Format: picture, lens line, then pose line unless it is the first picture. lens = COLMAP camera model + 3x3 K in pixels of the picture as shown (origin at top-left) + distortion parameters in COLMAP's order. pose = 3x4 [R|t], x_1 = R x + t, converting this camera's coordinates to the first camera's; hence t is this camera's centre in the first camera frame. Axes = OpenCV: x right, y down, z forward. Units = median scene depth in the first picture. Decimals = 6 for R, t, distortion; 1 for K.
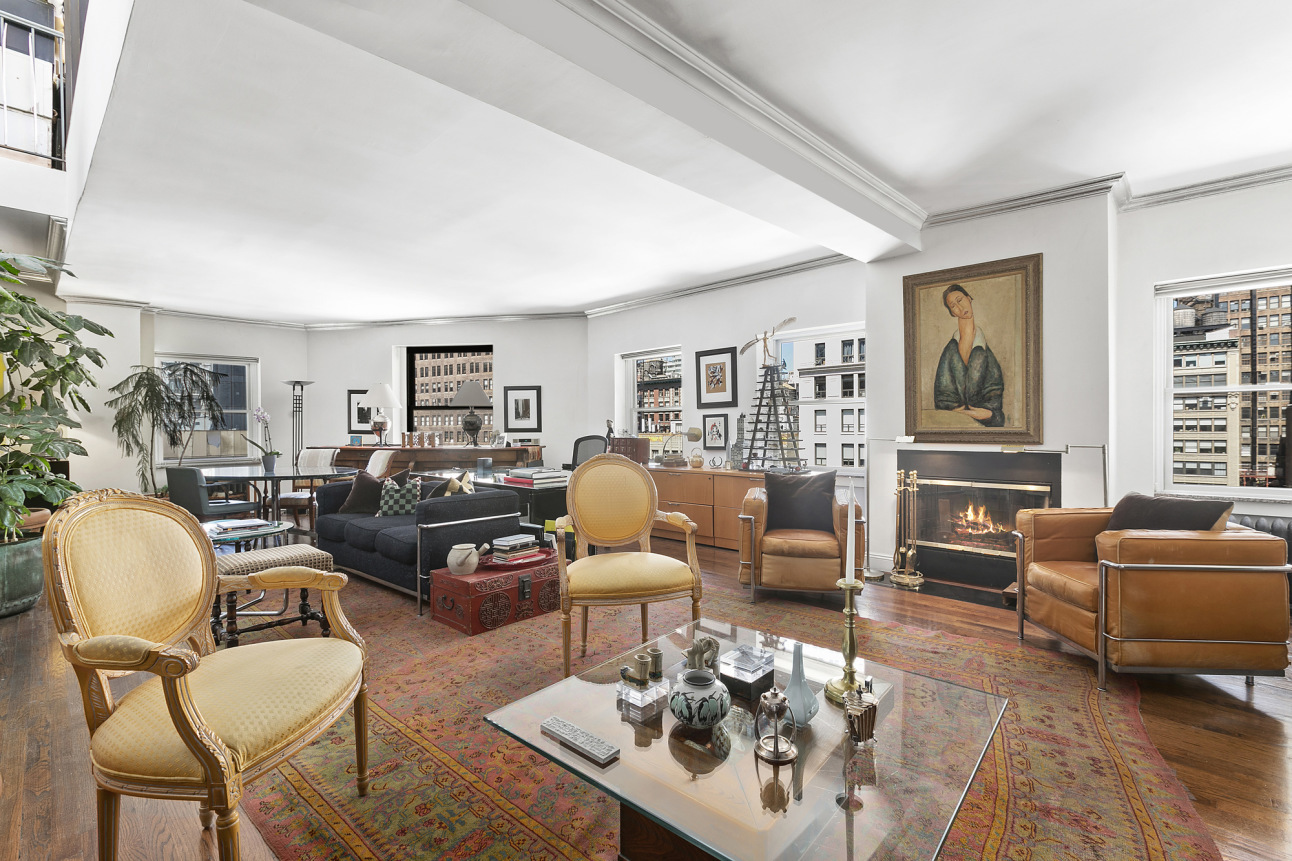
lens RADIAL K [[578.1, 0, 646.0], [0, 578.1, 430.5], [0, 0, 1]] dist [0.001530, 0.000189]
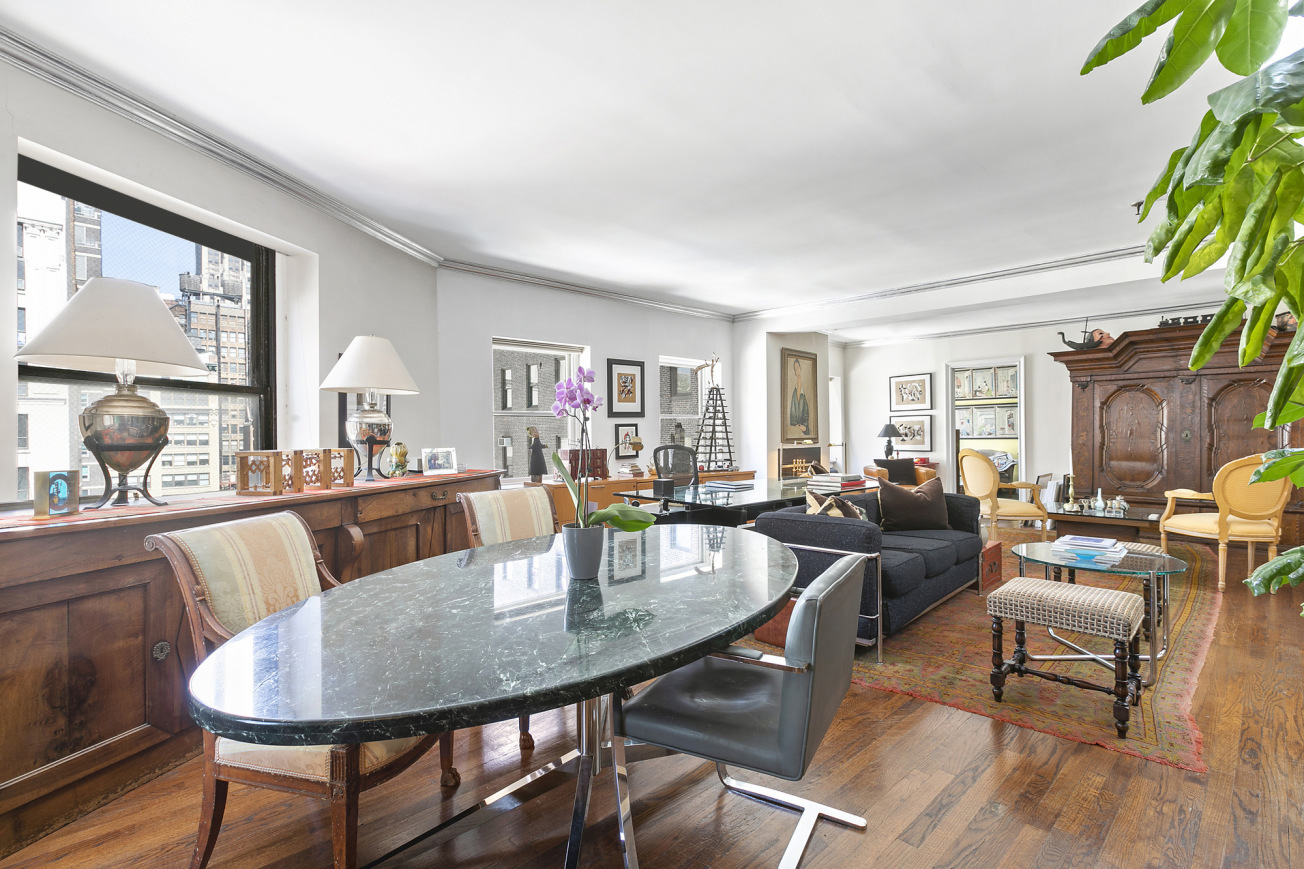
lens RADIAL K [[583.5, 0, 652.0], [0, 583.5, 434.5], [0, 0, 1]] dist [0.001530, 0.000189]
pose [[0.079651, 0.005764, 0.996806, -0.882443], [0.013376, 0.999887, -0.006851, -0.001233], [-0.996733, 0.013879, 0.079565, 0.854565]]
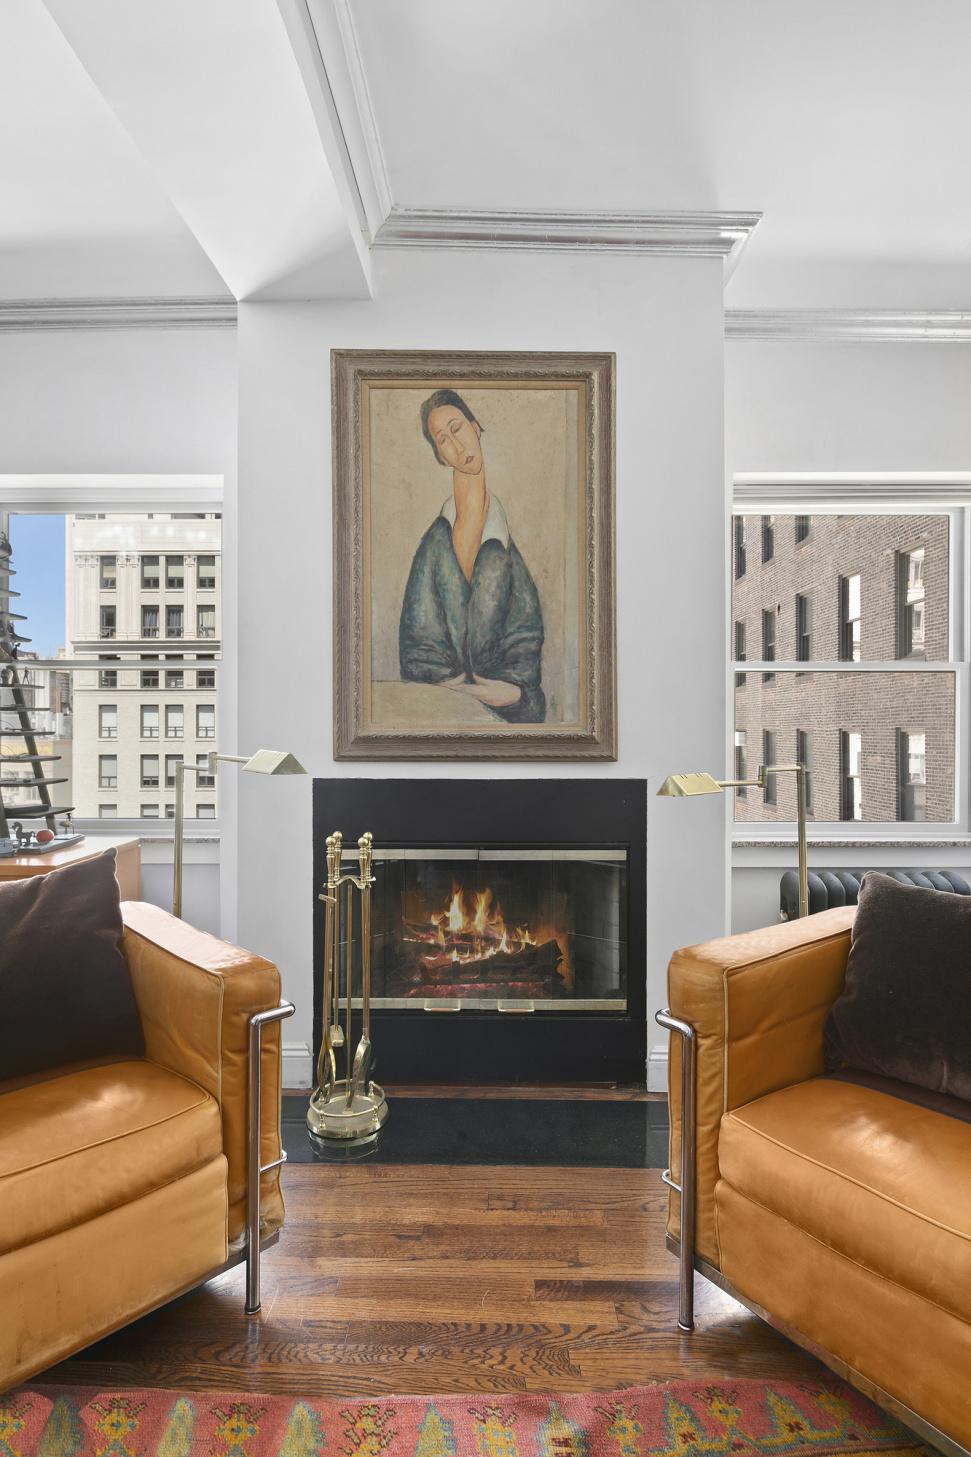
lens RADIAL K [[785.6, 0, 485.5], [0, 785.6, 728.5], [0, 0, 1]] dist [-0.016391, -0.000087]
pose [[0.736875, 0.006561, 0.675997, 0.107176], [-0.000309, 0.999956, -0.009368, 0.002098], [-0.676028, 0.006694, 0.736845, 0.360093]]
